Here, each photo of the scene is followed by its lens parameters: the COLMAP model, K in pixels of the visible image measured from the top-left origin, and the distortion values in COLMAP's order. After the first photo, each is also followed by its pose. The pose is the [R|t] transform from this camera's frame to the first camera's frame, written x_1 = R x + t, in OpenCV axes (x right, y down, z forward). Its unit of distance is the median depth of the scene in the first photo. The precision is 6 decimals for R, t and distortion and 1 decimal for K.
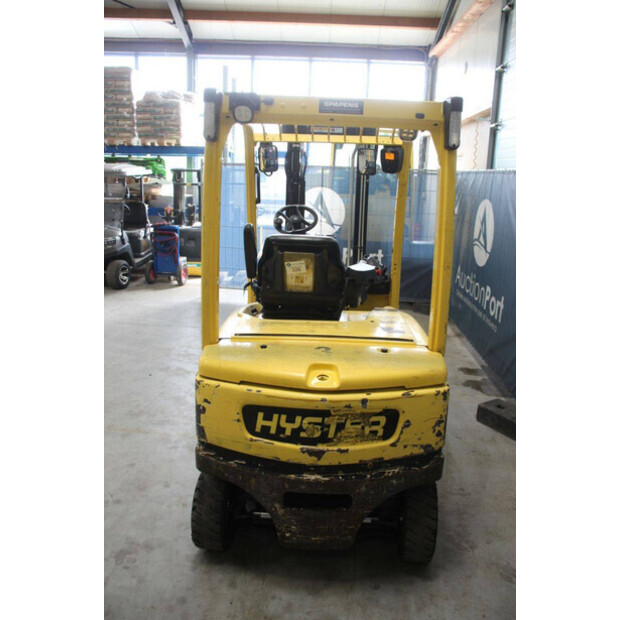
lens RADIAL K [[526.2, 0, 310.0], [0, 526.2, 310.0], [0, 0, 1]] dist [-0.168346, 0.174659]
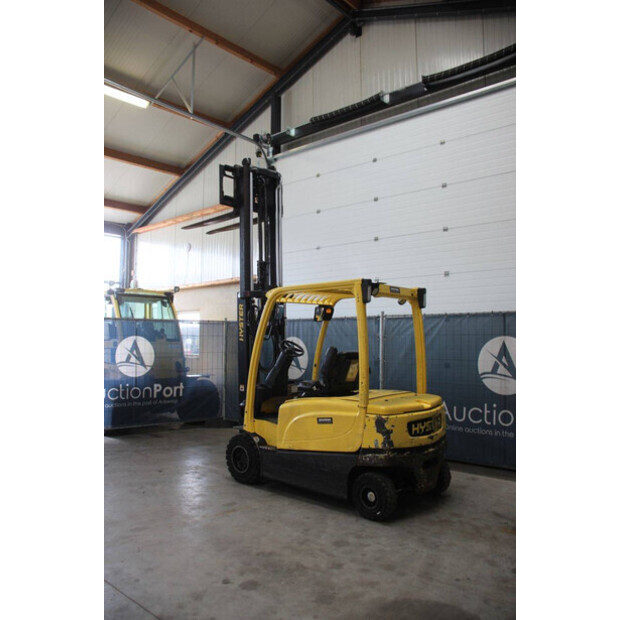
lens RADIAL K [[509.9, 0, 310.0], [0, 509.9, 310.0], [0, 0, 1]] dist [-0.166114, 0.163847]
pose [[0.647124, 0.011447, 0.762299, -1.968859], [0.209382, 0.958770, -0.192145, 0.051717], [-0.733069, 0.283953, 0.618046, -0.112502]]
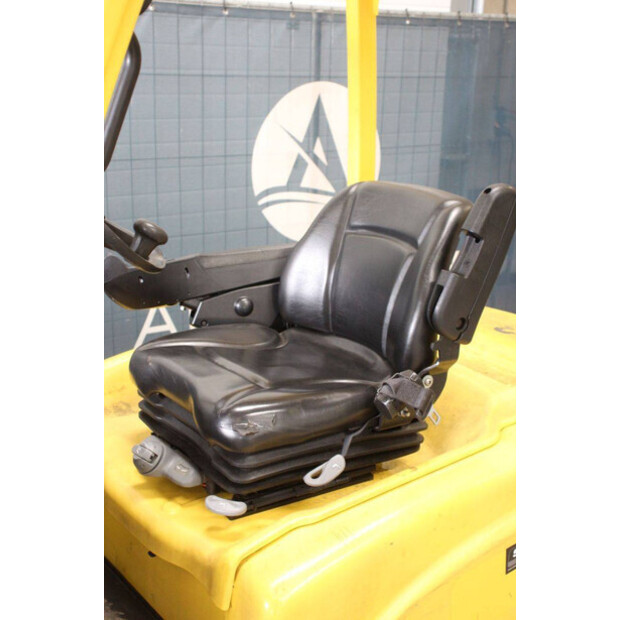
lens RADIAL K [[933.1, 0, 310.3], [0, 933.1, 292.2], [0, 0, 1]] dist [0.104483, 0.011268]
pose [[-0.618875, -0.252909, 0.743661, -0.694354], [0.144274, 0.894042, 0.424116, -0.502785], [-0.772126, 0.369766, -0.516811, 1.872211]]
